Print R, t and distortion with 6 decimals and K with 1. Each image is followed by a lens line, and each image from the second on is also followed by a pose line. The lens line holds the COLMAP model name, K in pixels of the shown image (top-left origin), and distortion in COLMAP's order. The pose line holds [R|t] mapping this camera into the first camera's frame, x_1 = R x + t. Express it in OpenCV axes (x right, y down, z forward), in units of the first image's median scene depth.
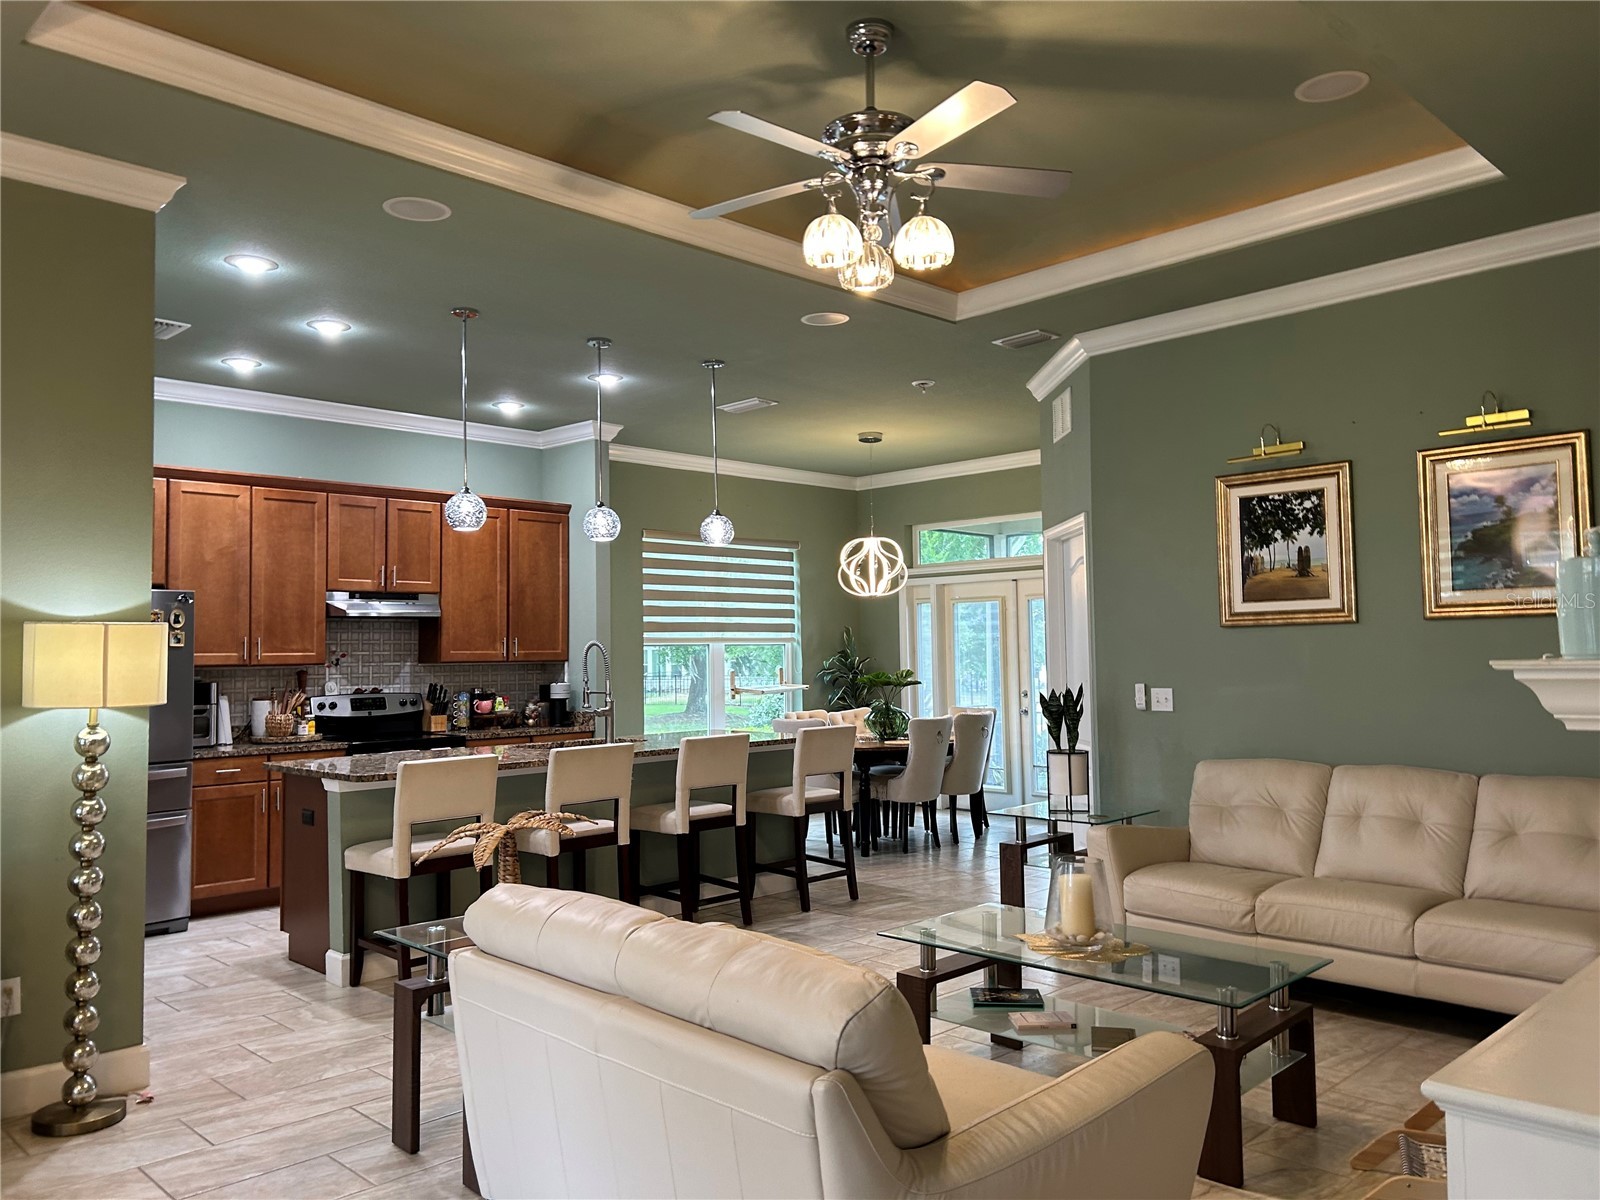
lens RADIAL K [[1215.6, 0, 800.0], [0, 1215.6, 600.0], [0, 0, 1]] dist [0.051276, -0.059219]
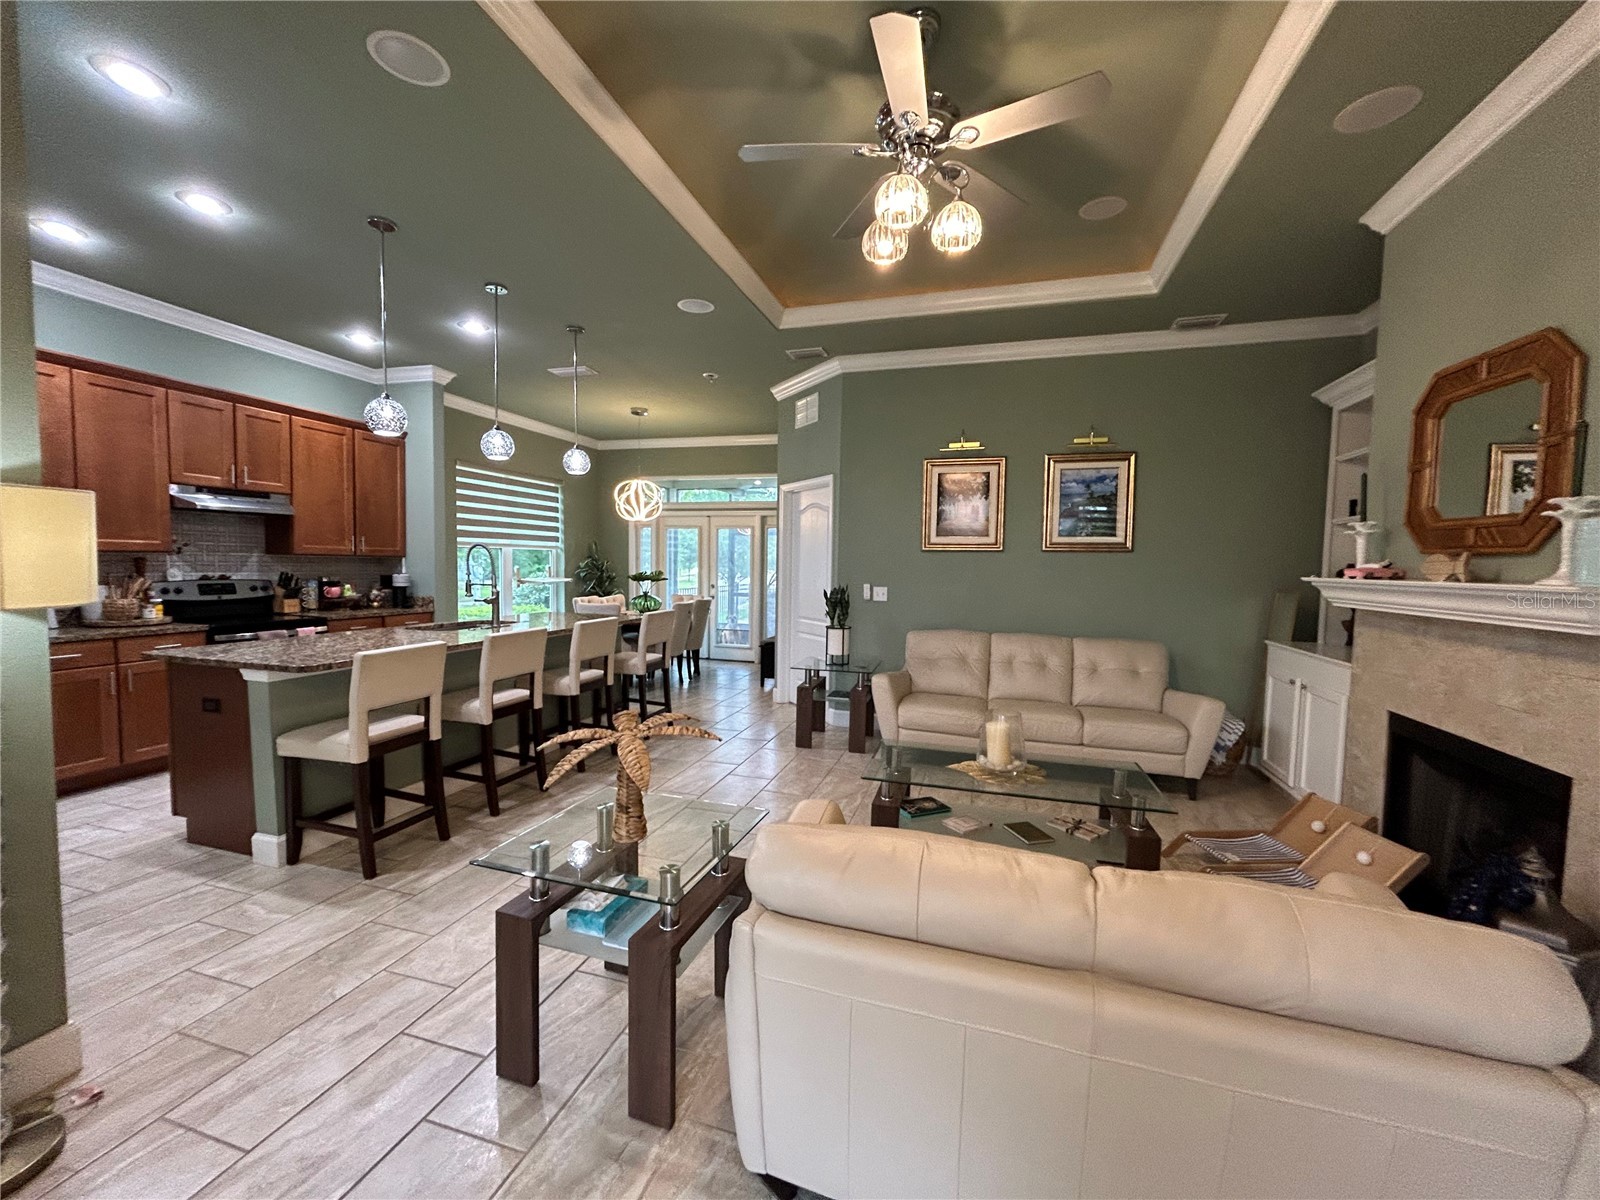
lens RADIAL K [[647.4, 0, 801.8], [0, 647.4, 603.3], [0, 0, 1]] dist [0.000514, 0.000323]
pose [[0.880043, 0.000349, 0.474894, -0.174450], [-0.052531, 0.993935, 0.096615, 0.013358], [-0.471980, -0.109972, 0.874723, 0.242049]]
